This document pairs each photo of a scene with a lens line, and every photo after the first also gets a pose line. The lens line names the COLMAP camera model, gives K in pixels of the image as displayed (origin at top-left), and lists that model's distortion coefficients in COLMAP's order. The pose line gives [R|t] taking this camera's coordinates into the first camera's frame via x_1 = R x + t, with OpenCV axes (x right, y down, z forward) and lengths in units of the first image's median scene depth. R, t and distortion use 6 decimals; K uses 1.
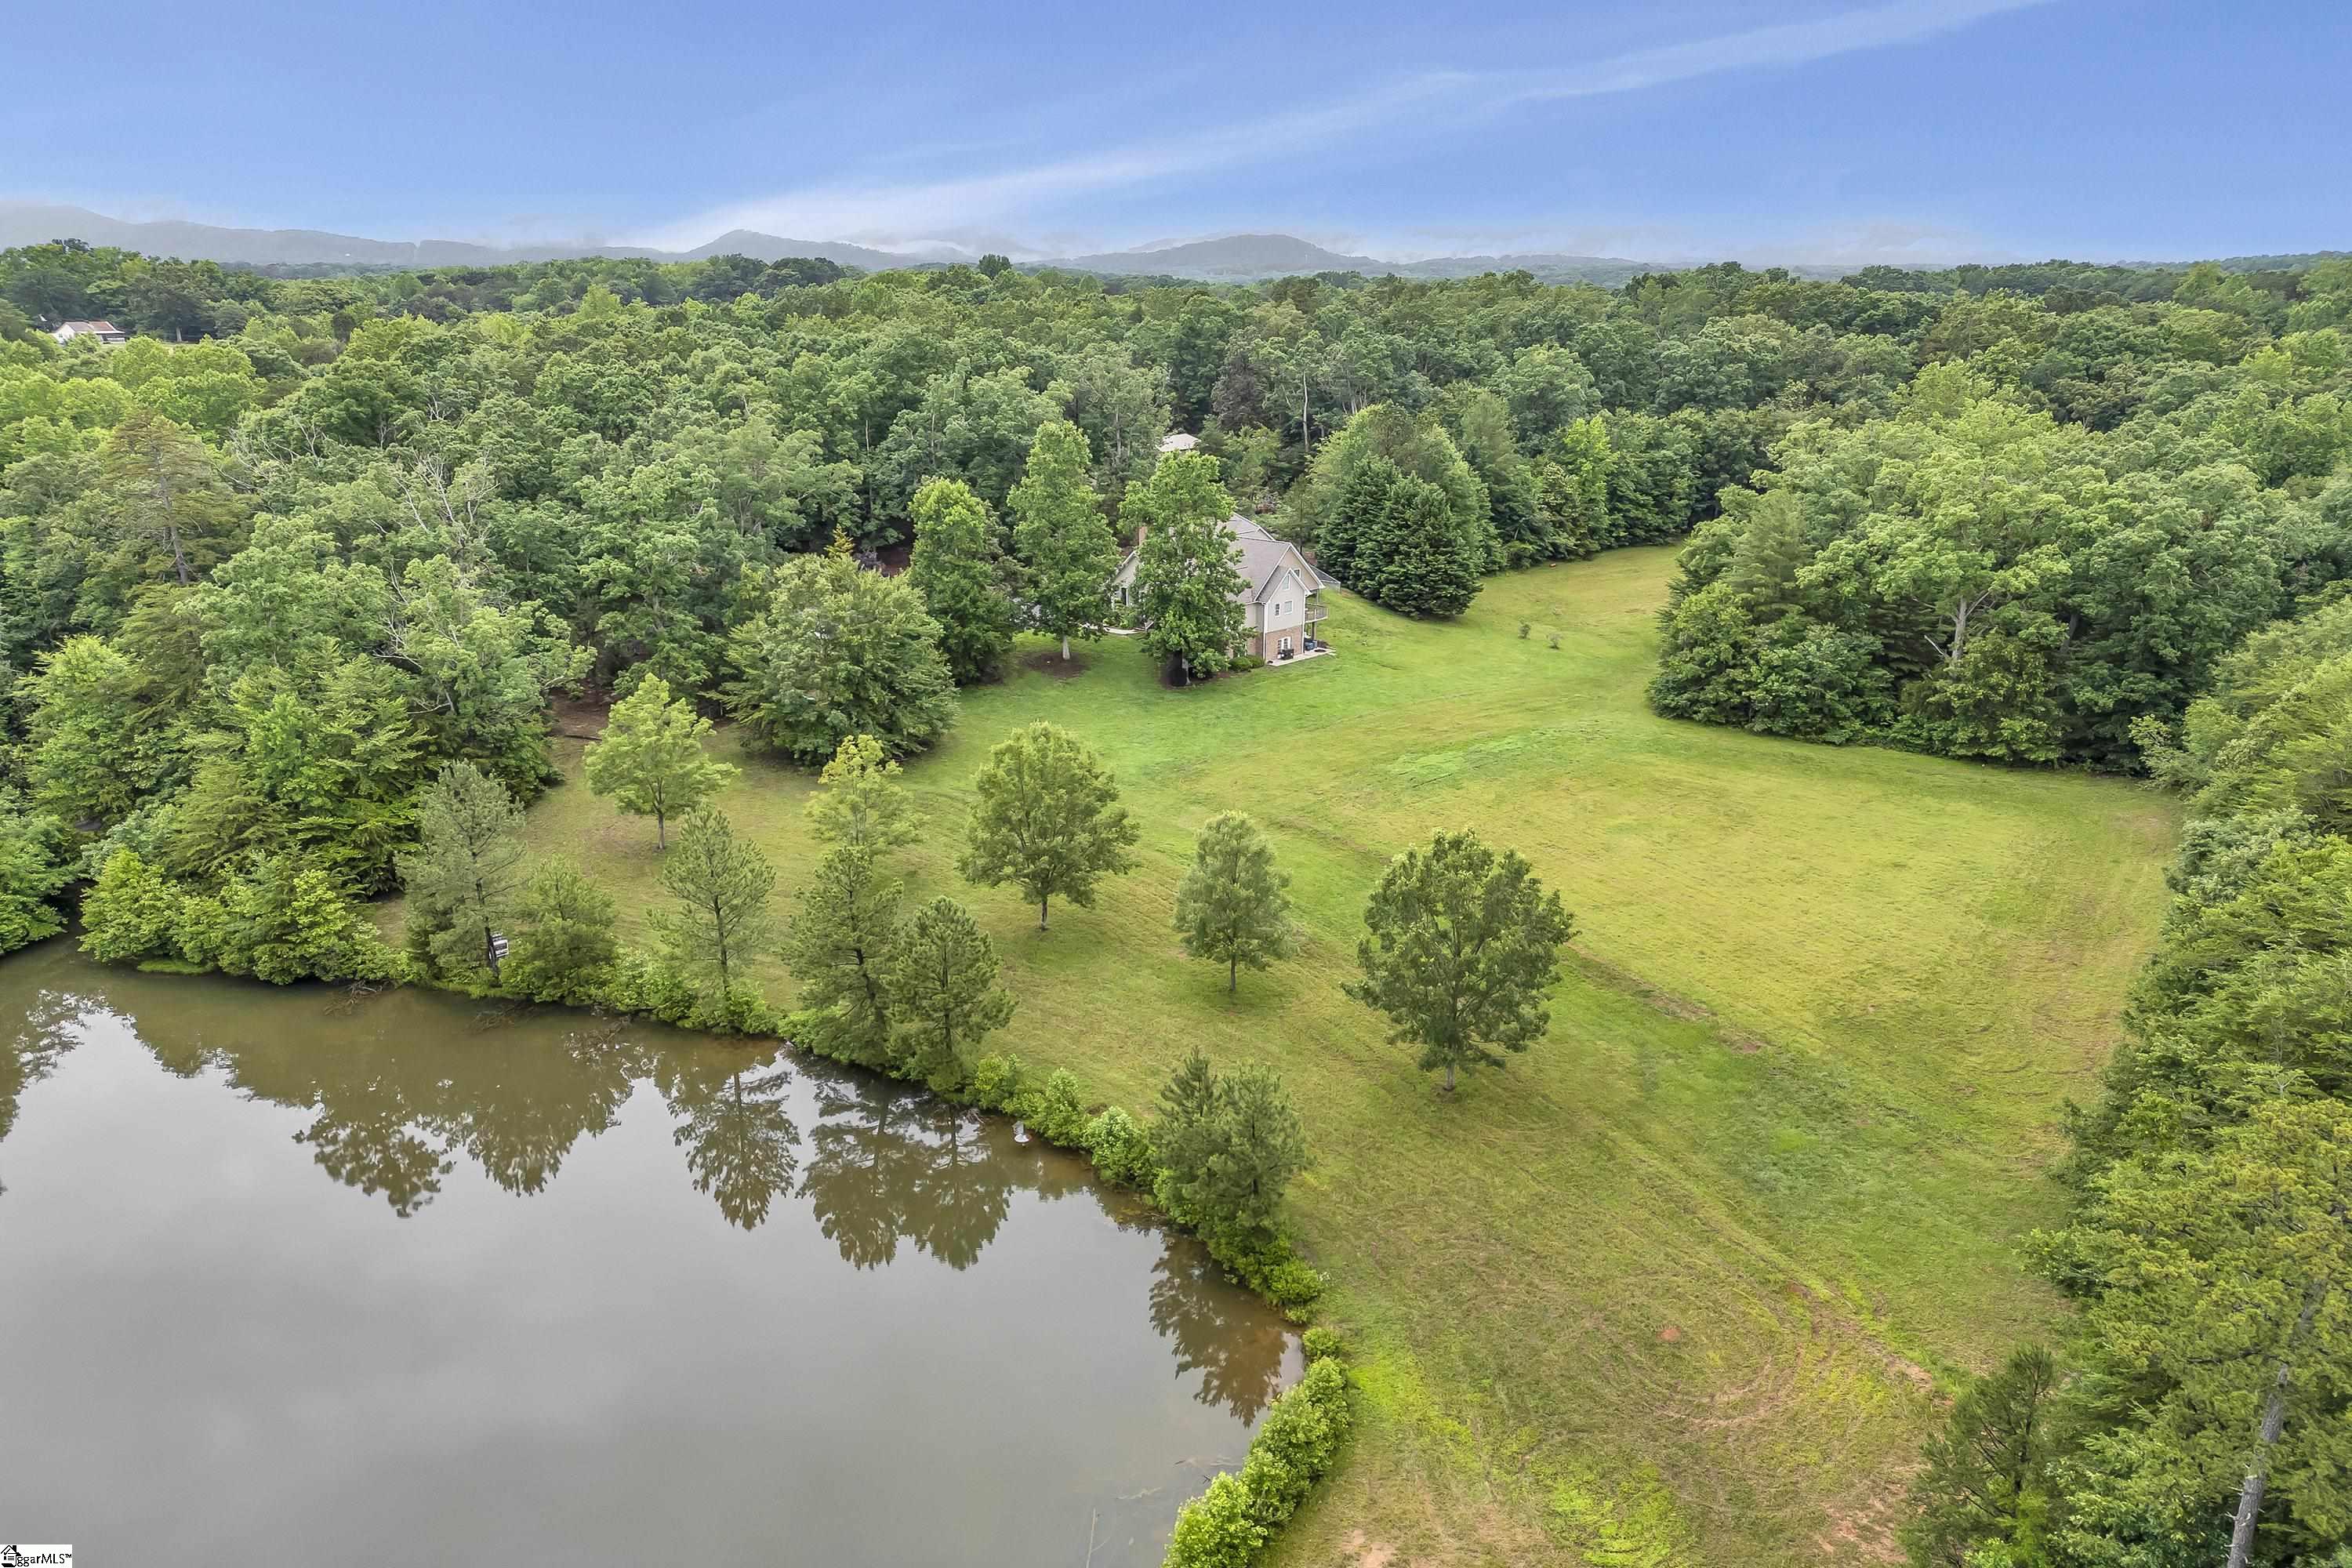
lens RADIAL K [[1641.3, 0, 1176.0], [0, 1641.3, 784.0], [0, 0, 1]] dist [0.075614, -0.072870]
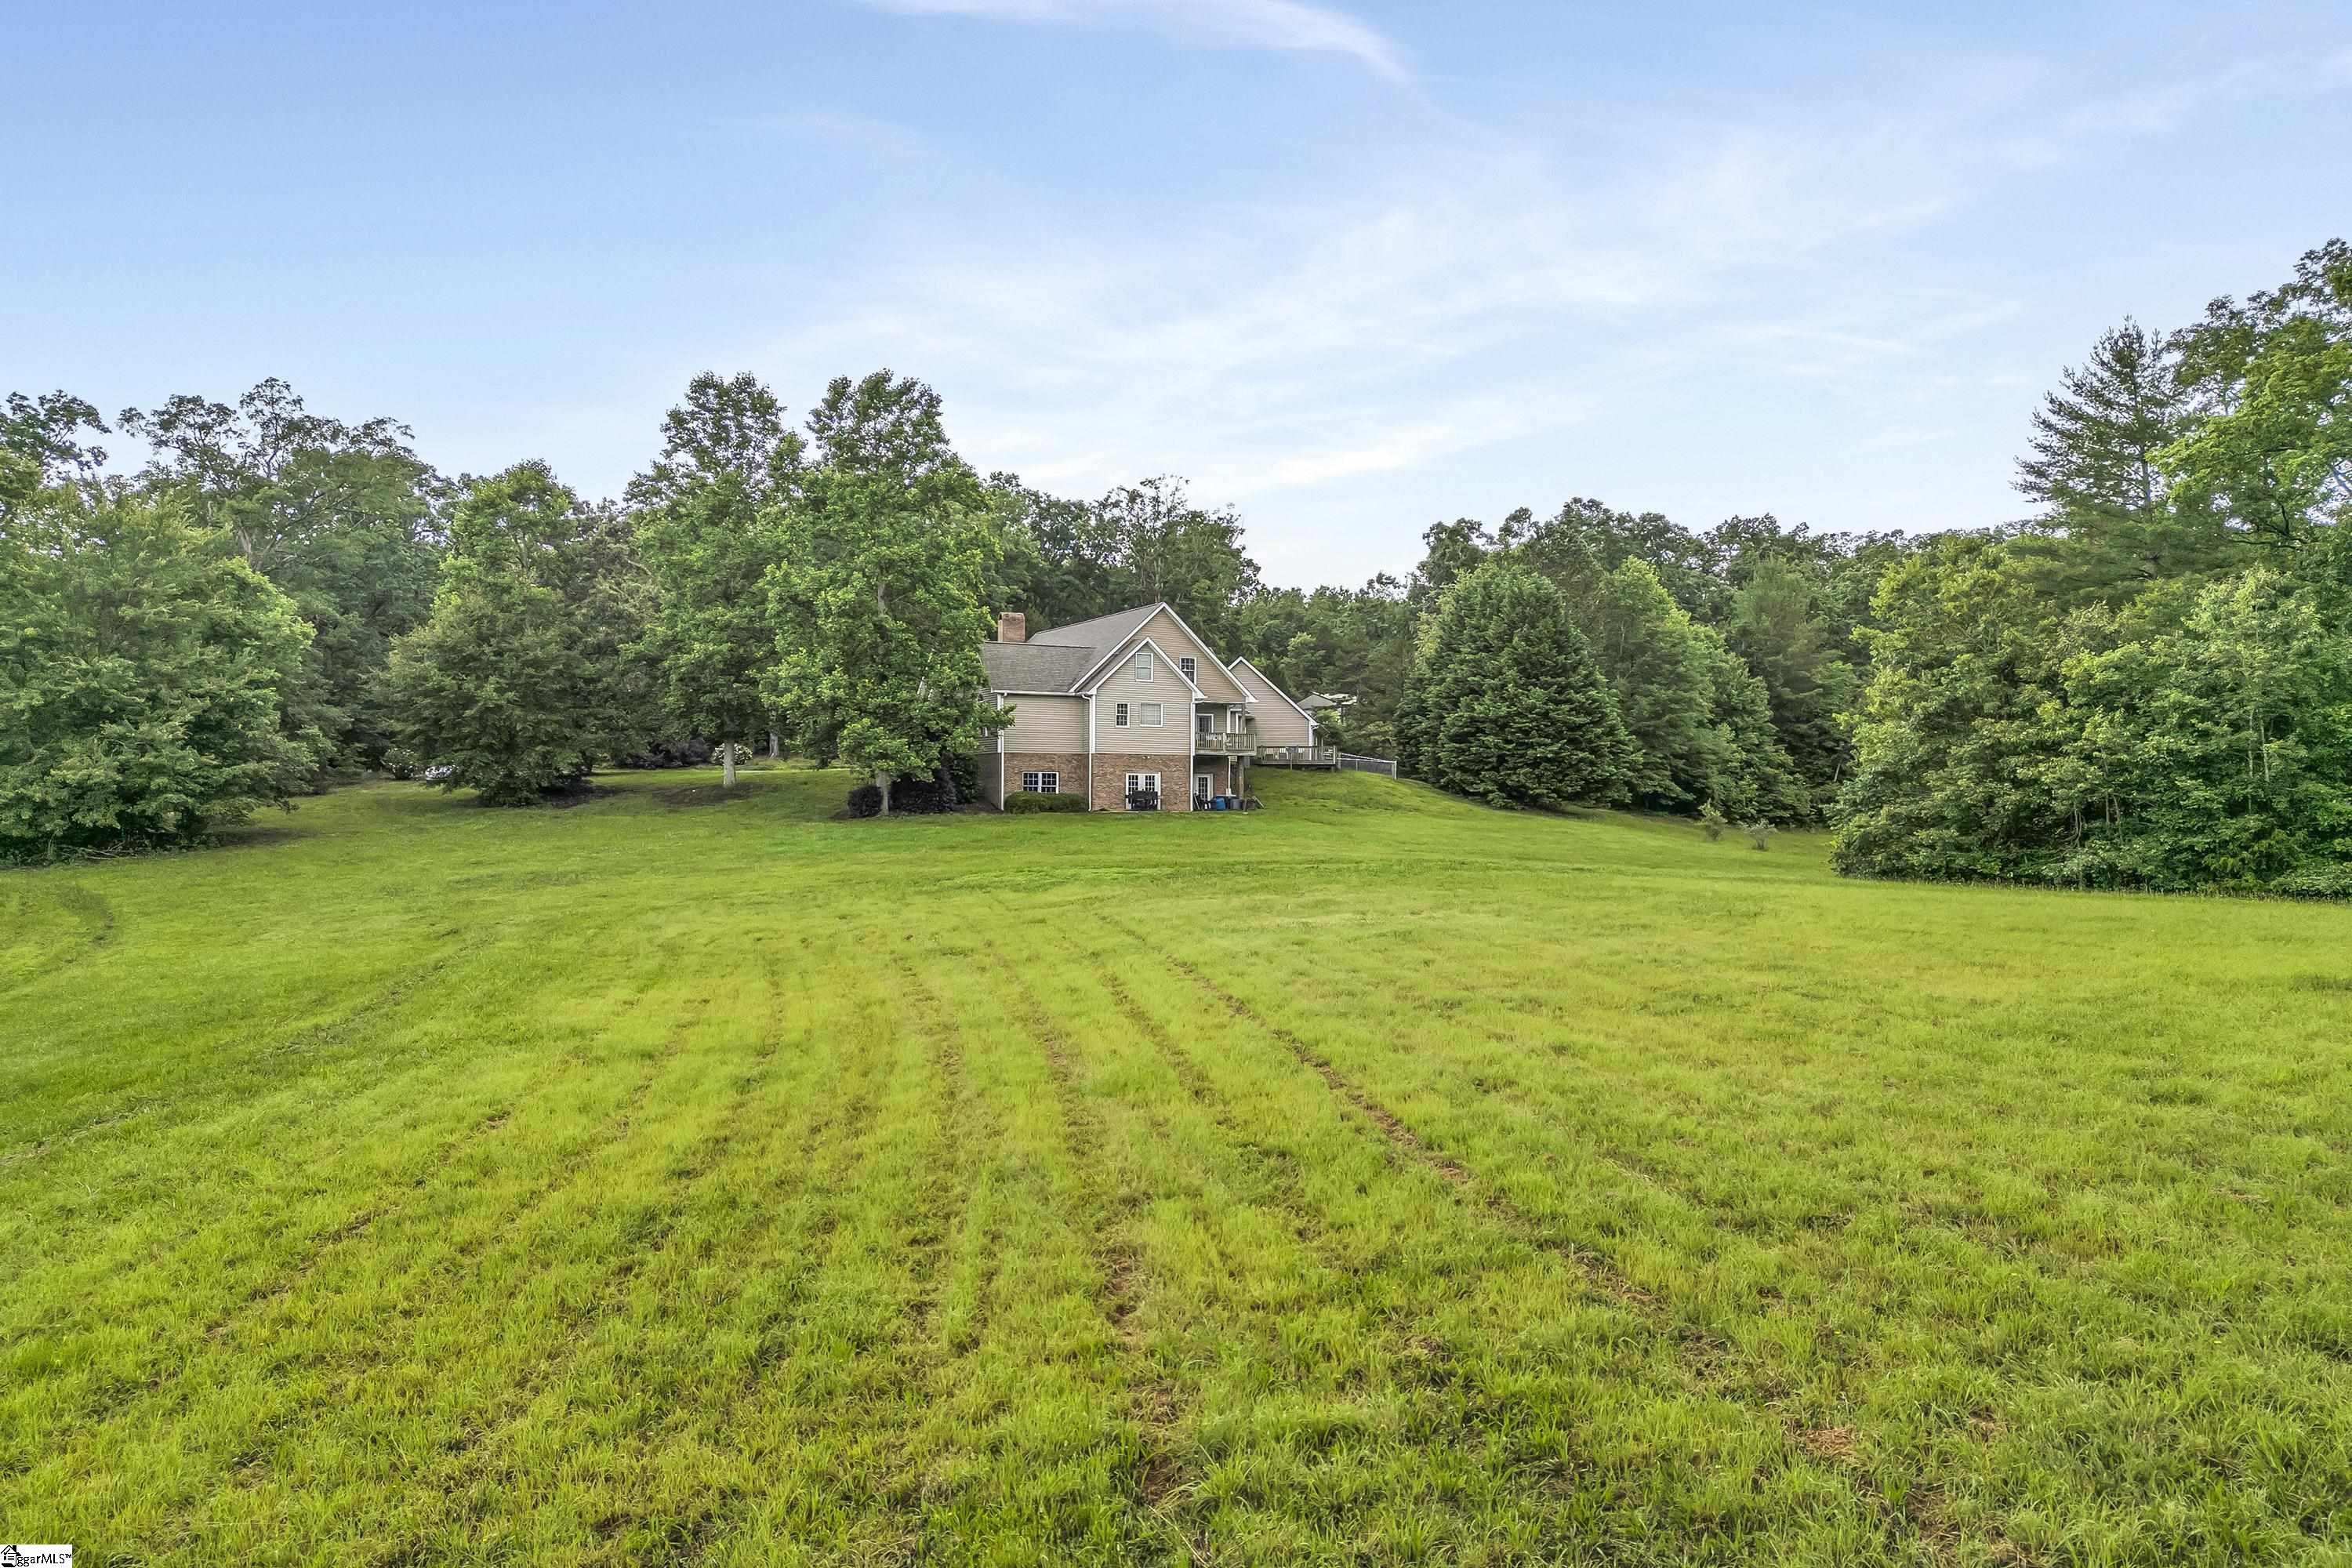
lens RADIAL K [[1618.7, 0, 1175.4], [0, 1618.7, 704.1], [0, 0, 1]] dist [0.058744, -0.071610]
pose [[0.937407, -0.018818, -0.347726, 0.262267], [-0.103858, 0.937988, -0.330743, 0.062395], [0.332387, 0.346155, 0.877323, 0.549907]]
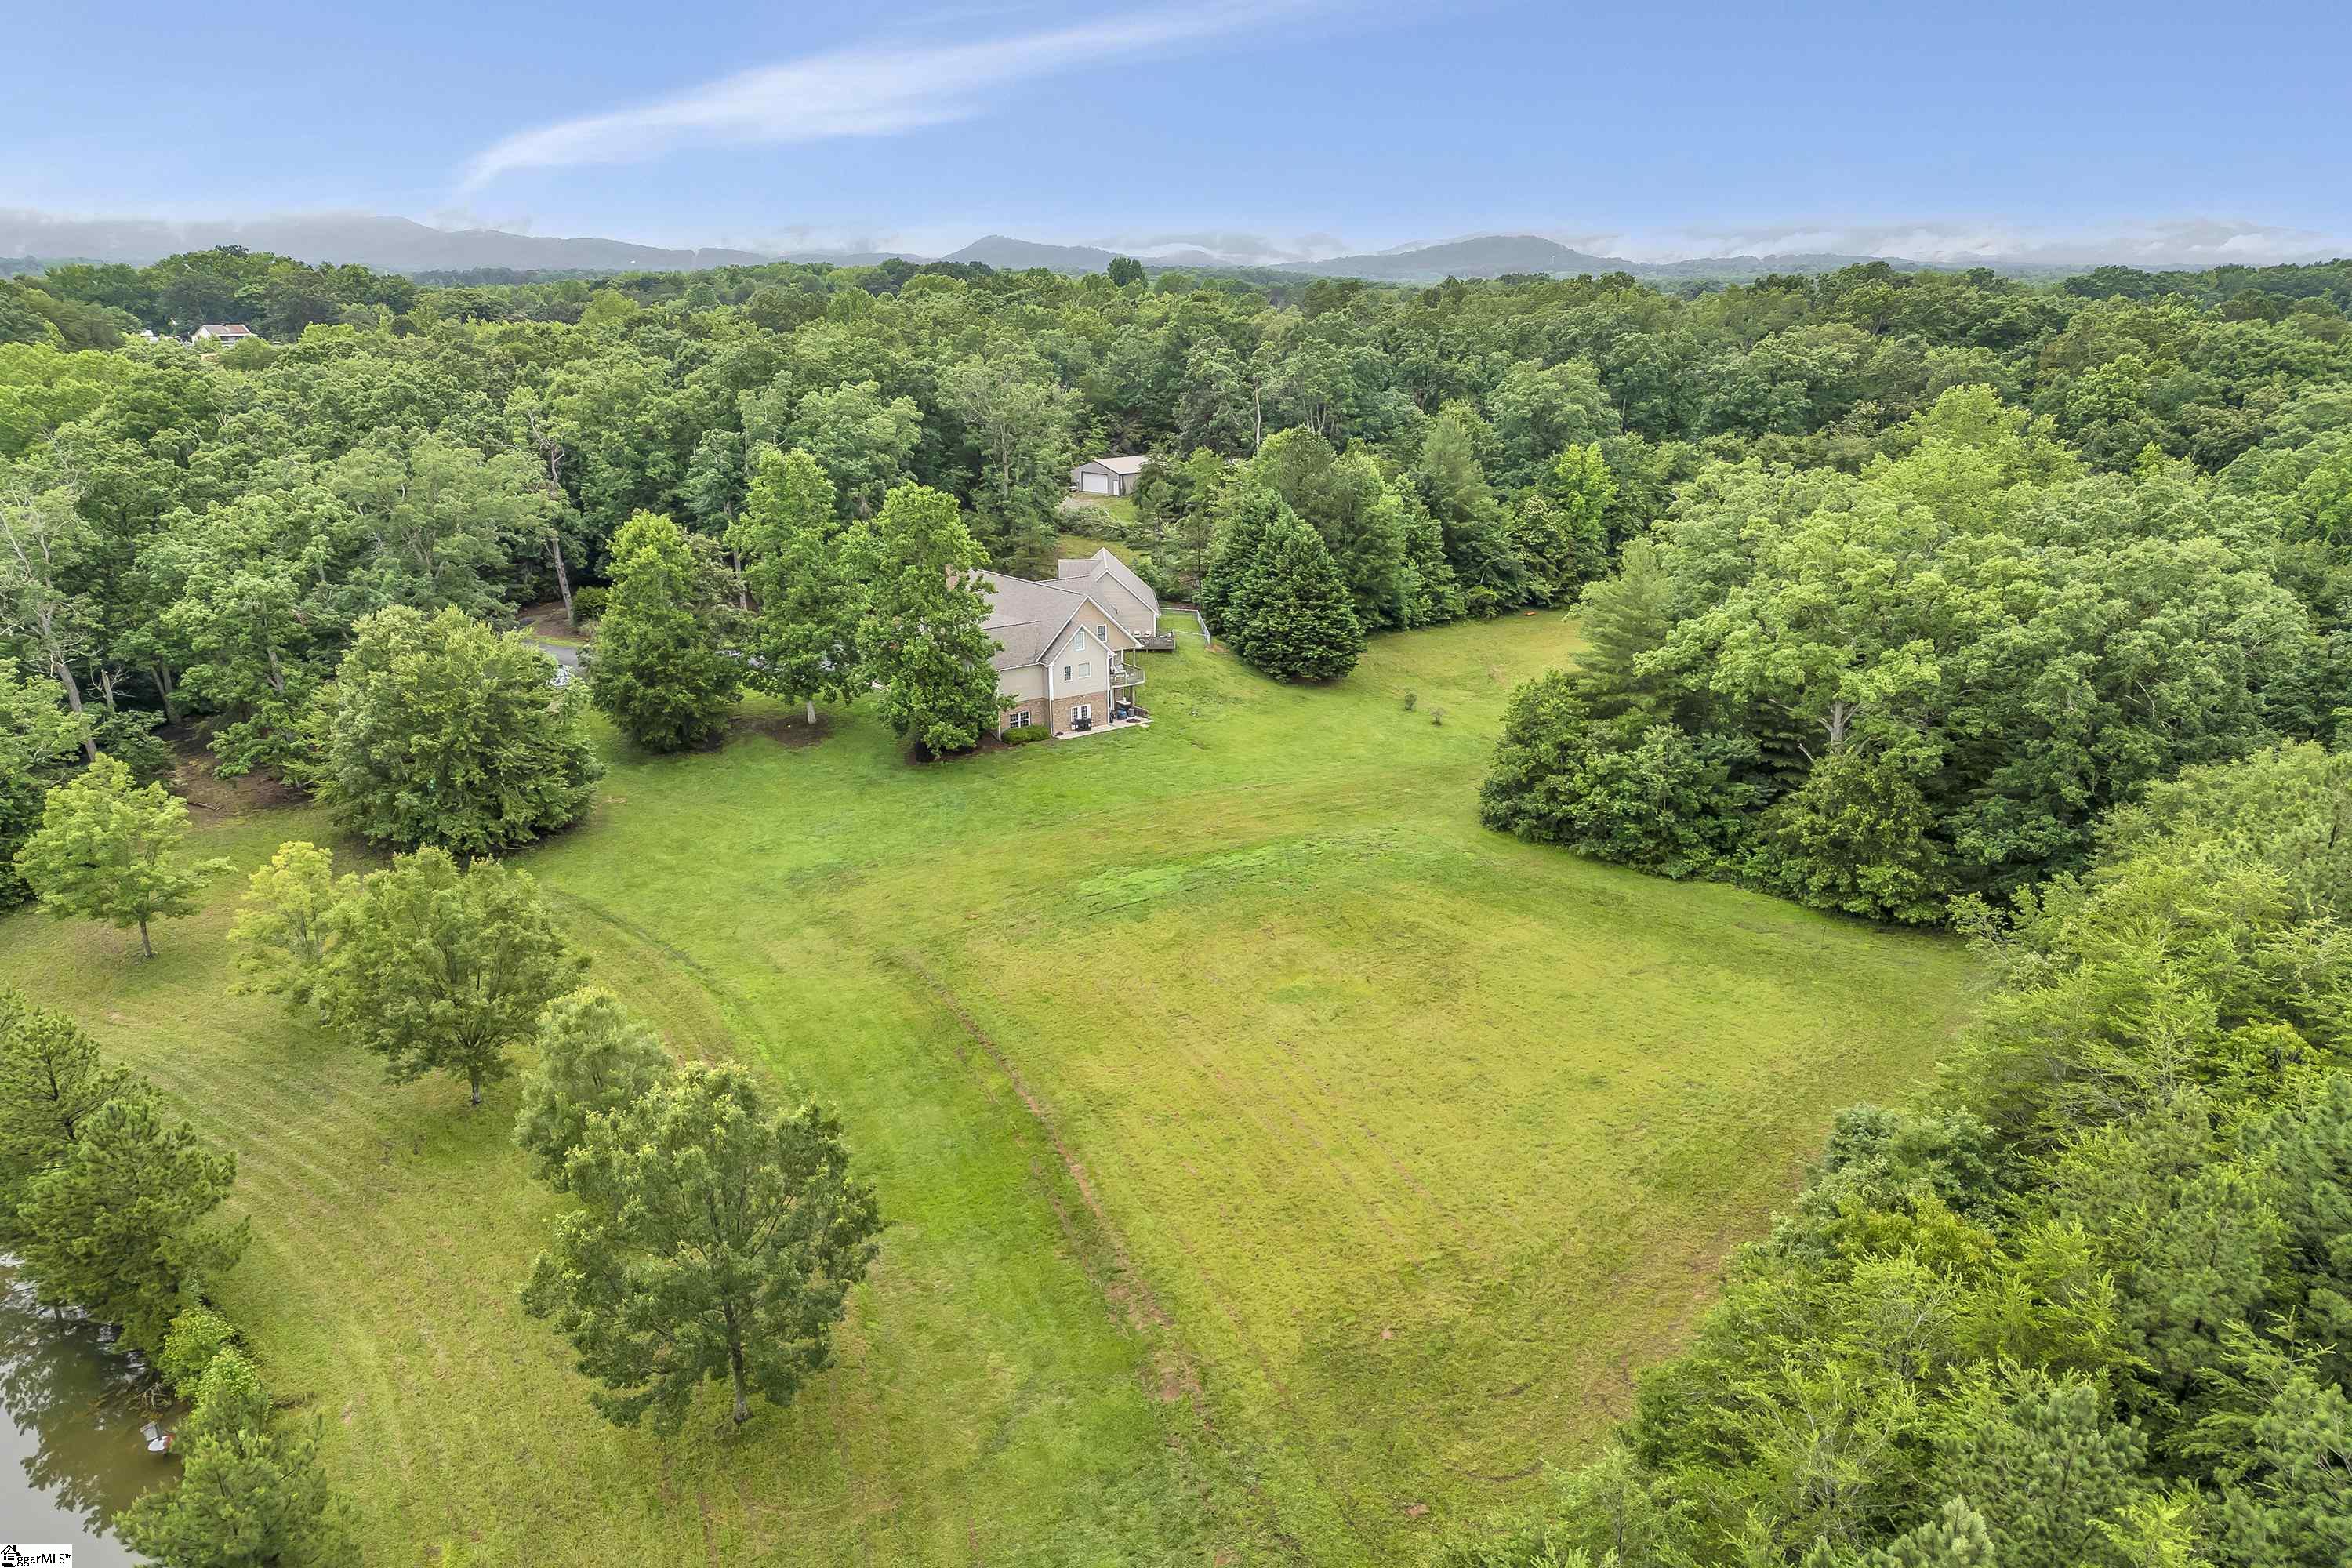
lens RADIAL K [[1641.3, 0, 1176.0], [0, 1641.3, 784.0], [0, 0, 1]] dist [0.075614, -0.072870]
pose [[0.989713, 0.041126, -0.137029, 0.237822], [-0.041333, 0.999145, 0.001334, -0.052784], [0.136966, 0.004344, 0.990566, 0.169270]]
